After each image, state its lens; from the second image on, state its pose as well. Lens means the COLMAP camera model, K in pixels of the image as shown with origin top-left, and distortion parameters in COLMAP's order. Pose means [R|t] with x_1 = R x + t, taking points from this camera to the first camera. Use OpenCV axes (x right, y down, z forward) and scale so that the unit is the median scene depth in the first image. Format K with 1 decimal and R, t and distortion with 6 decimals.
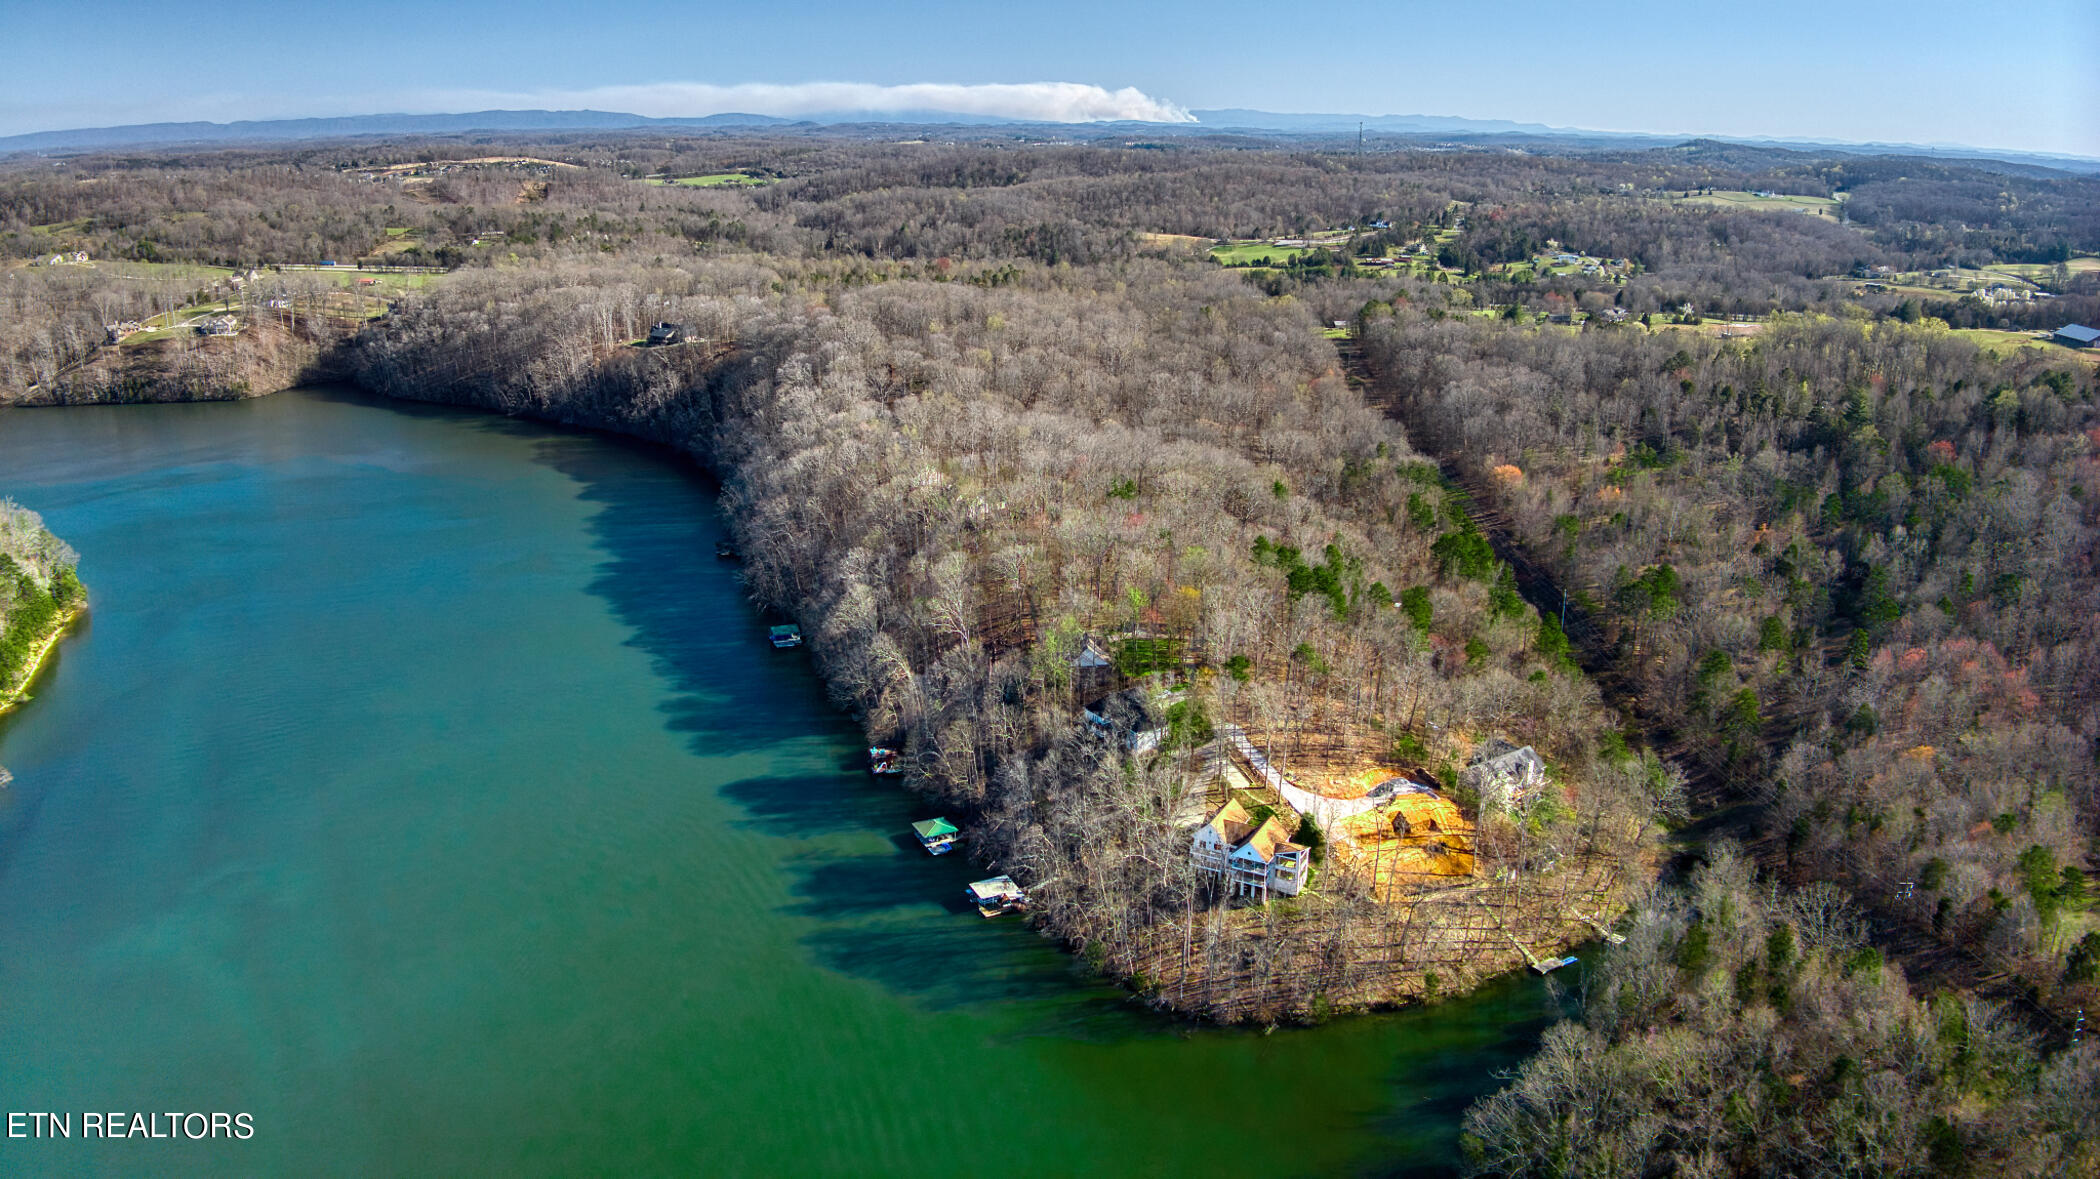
lens RADIAL K [[1470.3, 0, 1048.8], [0, 1470.3, 581.9], [0, 0, 1]] dist [-0.106624, -0.008832]
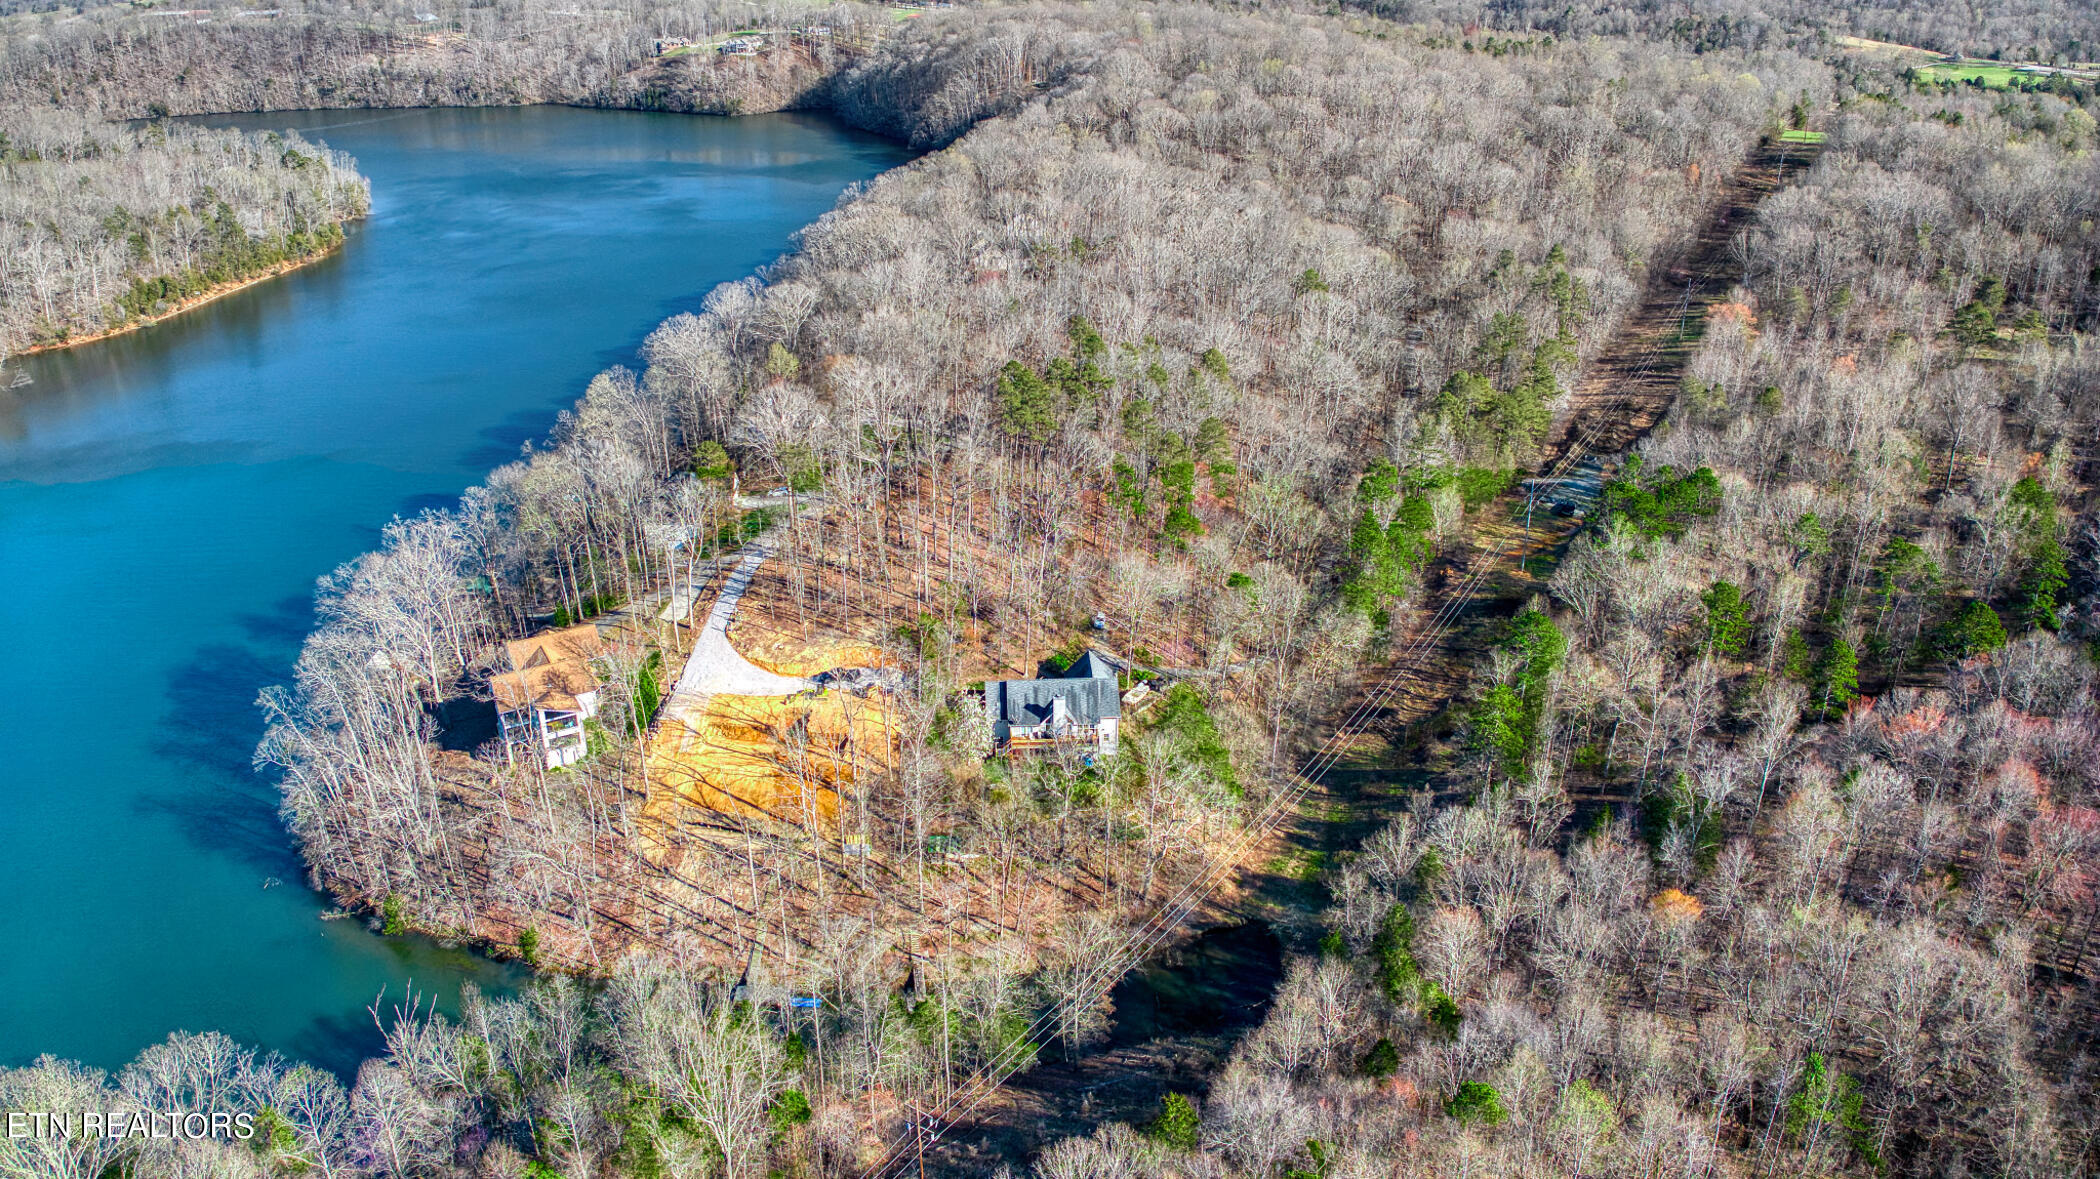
lens RADIAL K [[1470.3, 0, 1055.6], [0, 1470.3, 588.4], [0, 0, 1]] dist [-0.106624, -0.008832]
pose [[0.843892, 0.226537, -0.486342, 0.227538], [-0.161621, 0.971716, 0.172181, -0.010493], [0.511591, -0.066699, 0.856636, 0.171099]]
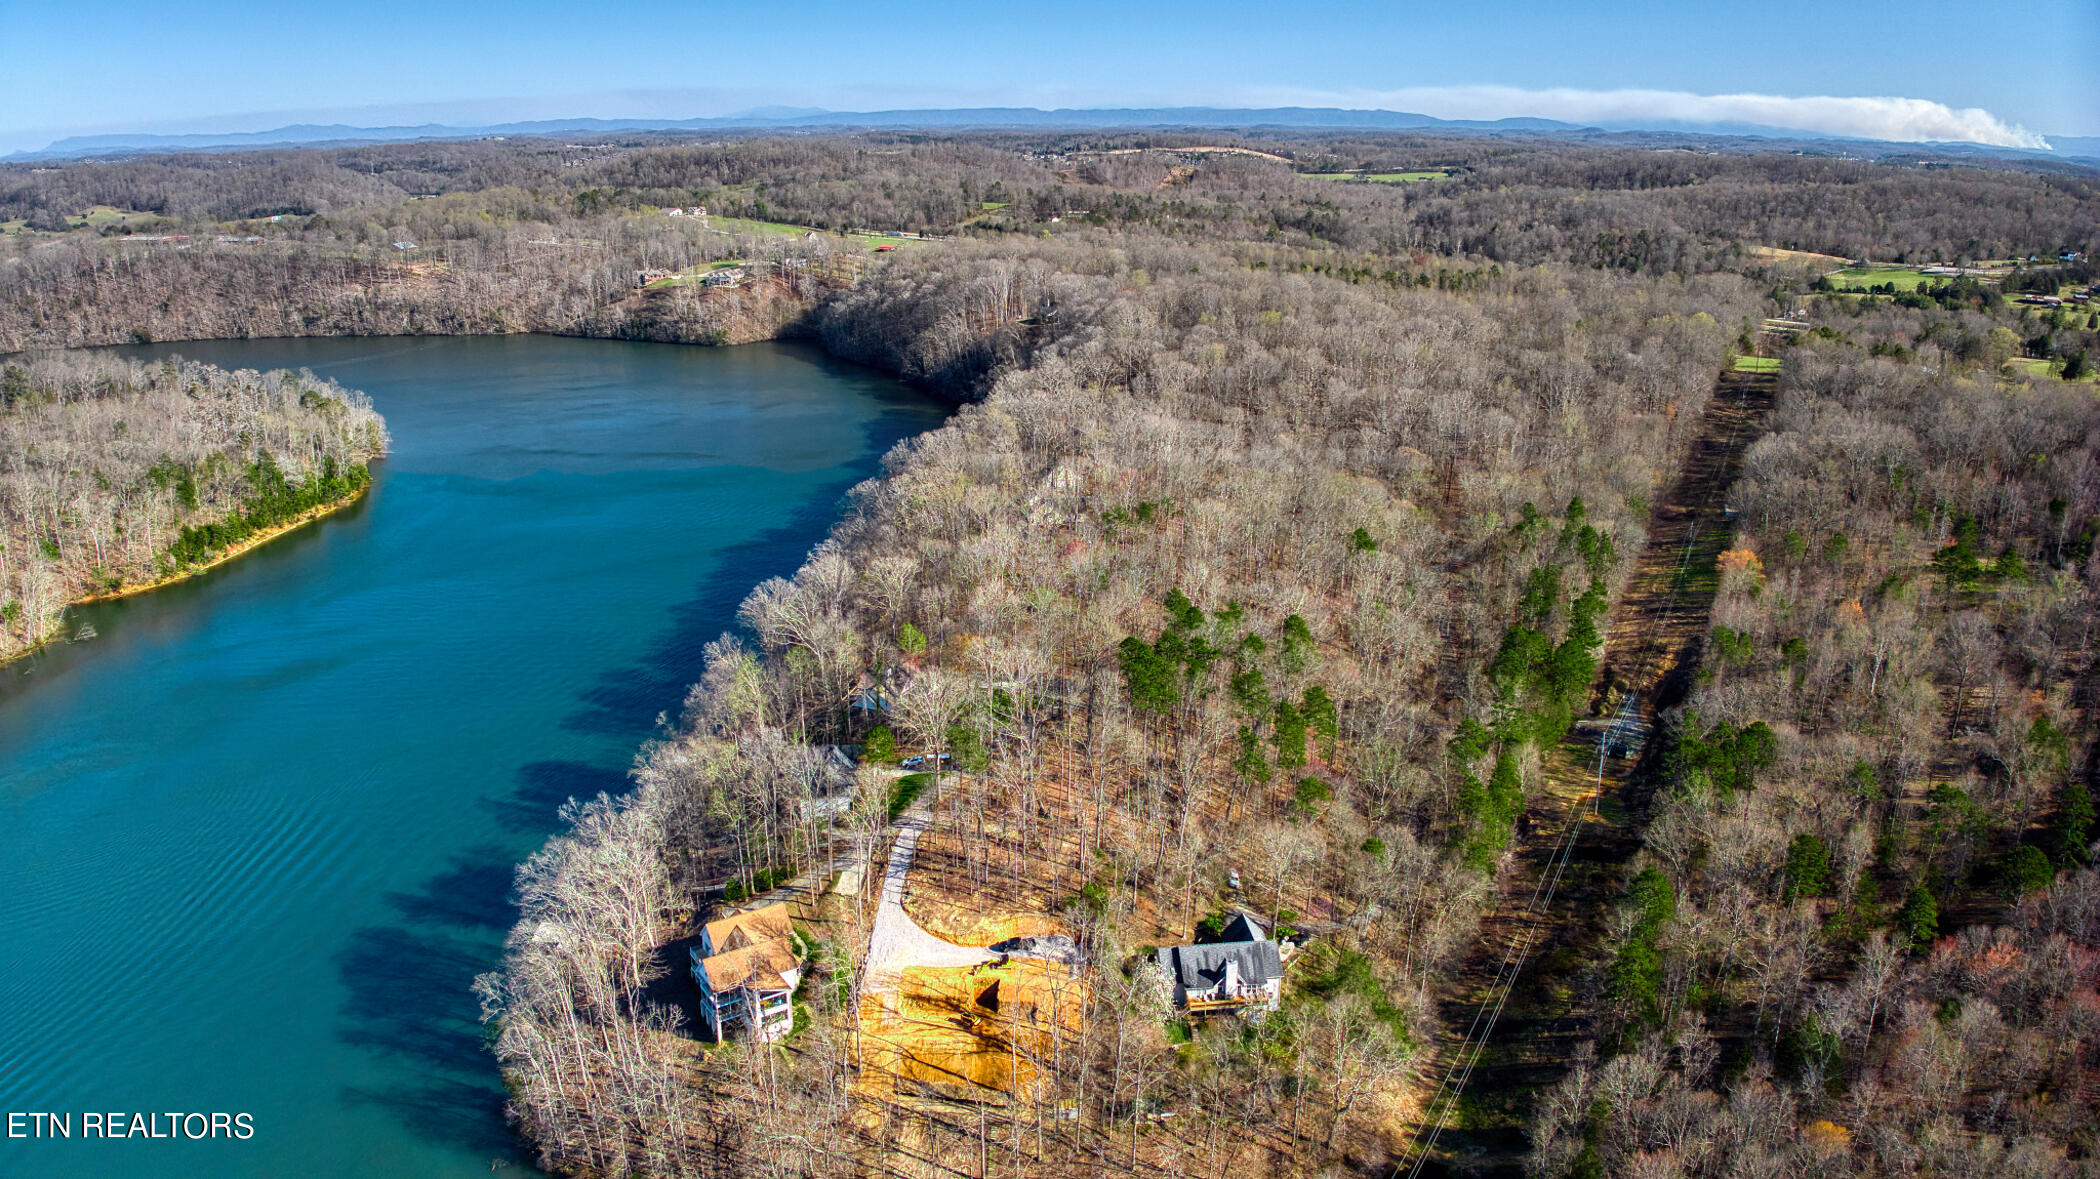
lens RADIAL K [[1470.3, 0, 1054.2], [0, 1470.3, 588.0], [0, 0, 1]] dist [-0.106624, -0.008832]
pose [[0.871933, 0.144543, -0.467804, 0.201930], [-0.143423, 0.988923, 0.038236, -0.023407], [0.468148, 0.033755, 0.883005, 0.128865]]
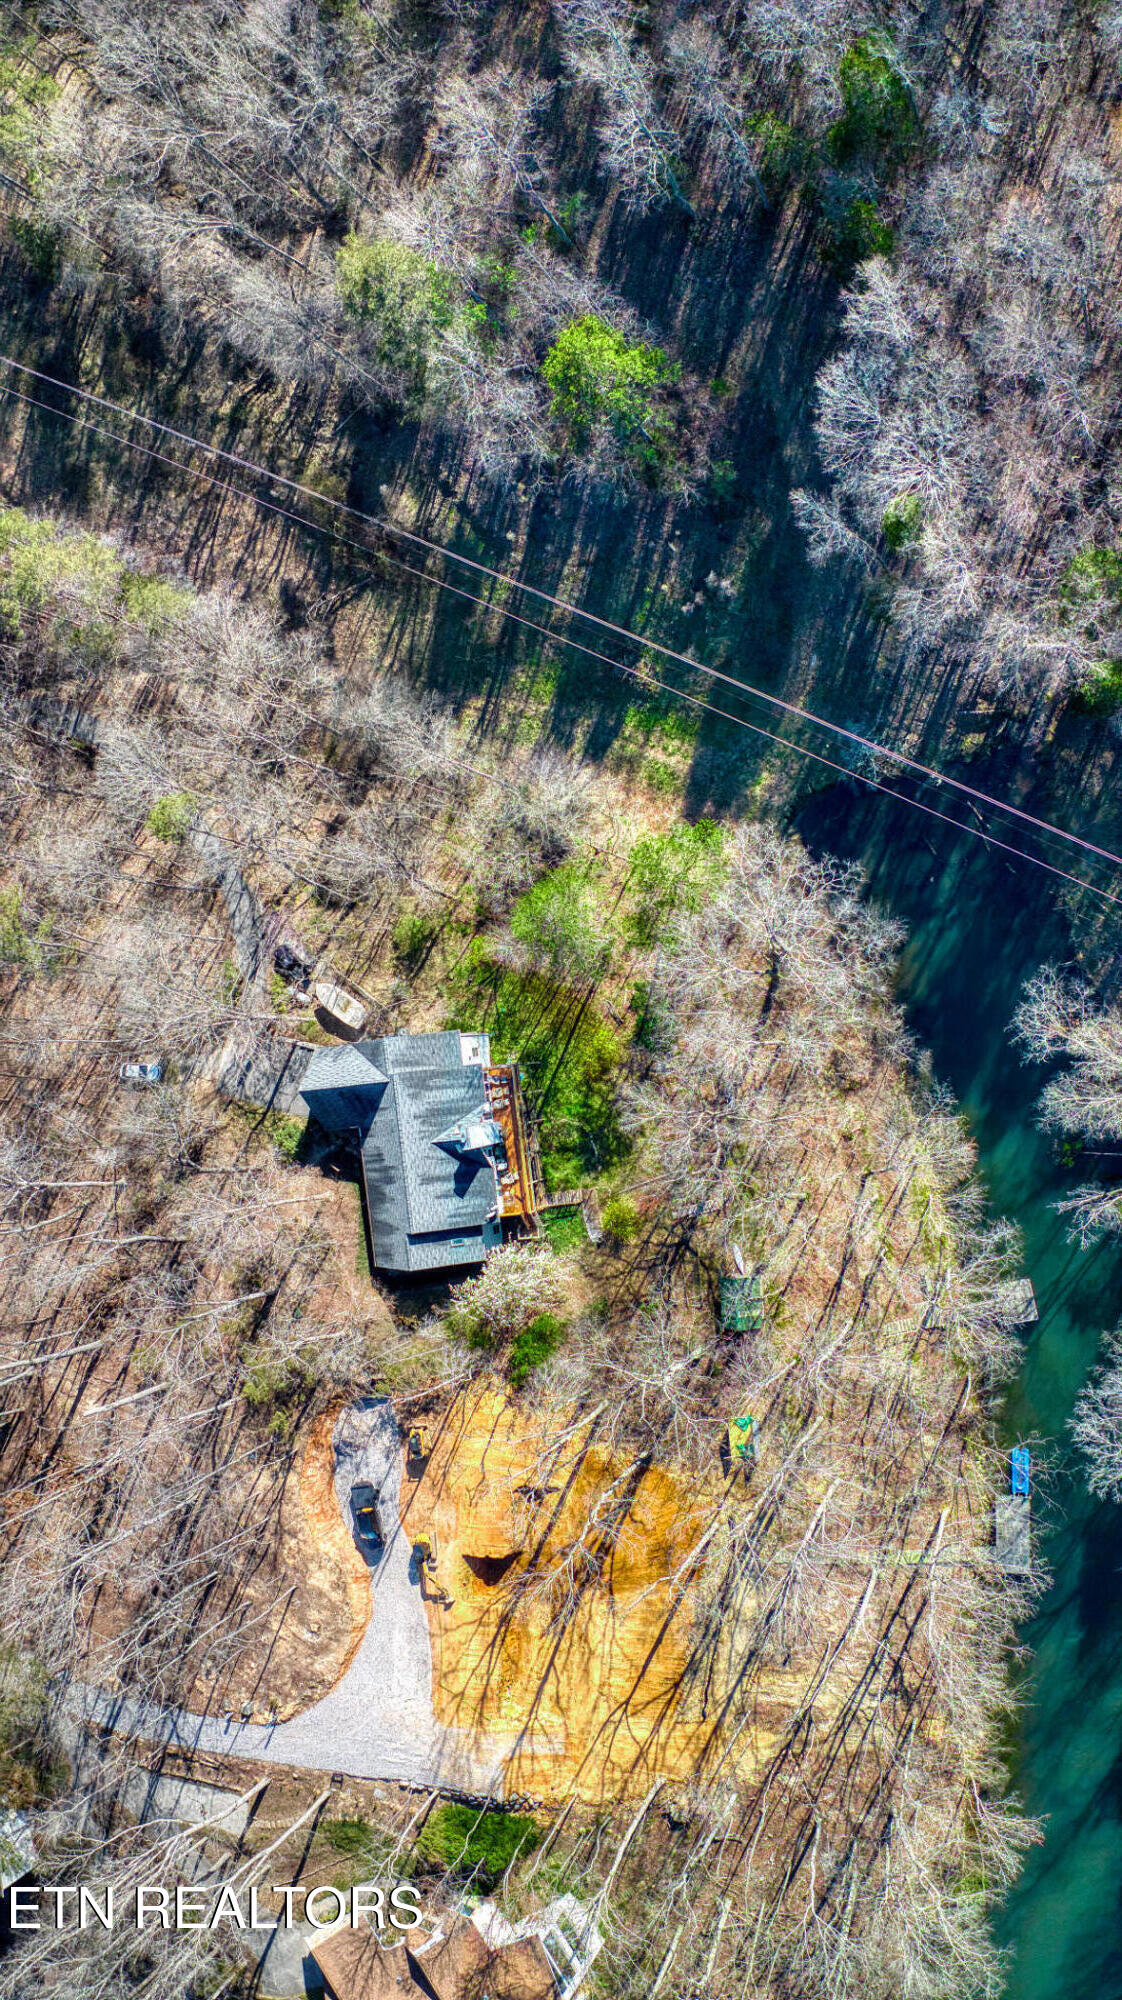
lens RADIAL K [[1400.3, 0, 563.3], [0, 1400.3, 1001.1], [0, 0, 1]] dist [-0.106624, -0.008832]
pose [[0.444450, -0.877362, -0.180834, 0.157798], [0.603105, 0.143805, 0.784592, -0.048099], [-0.662366, -0.457774, 0.593055, 0.292360]]
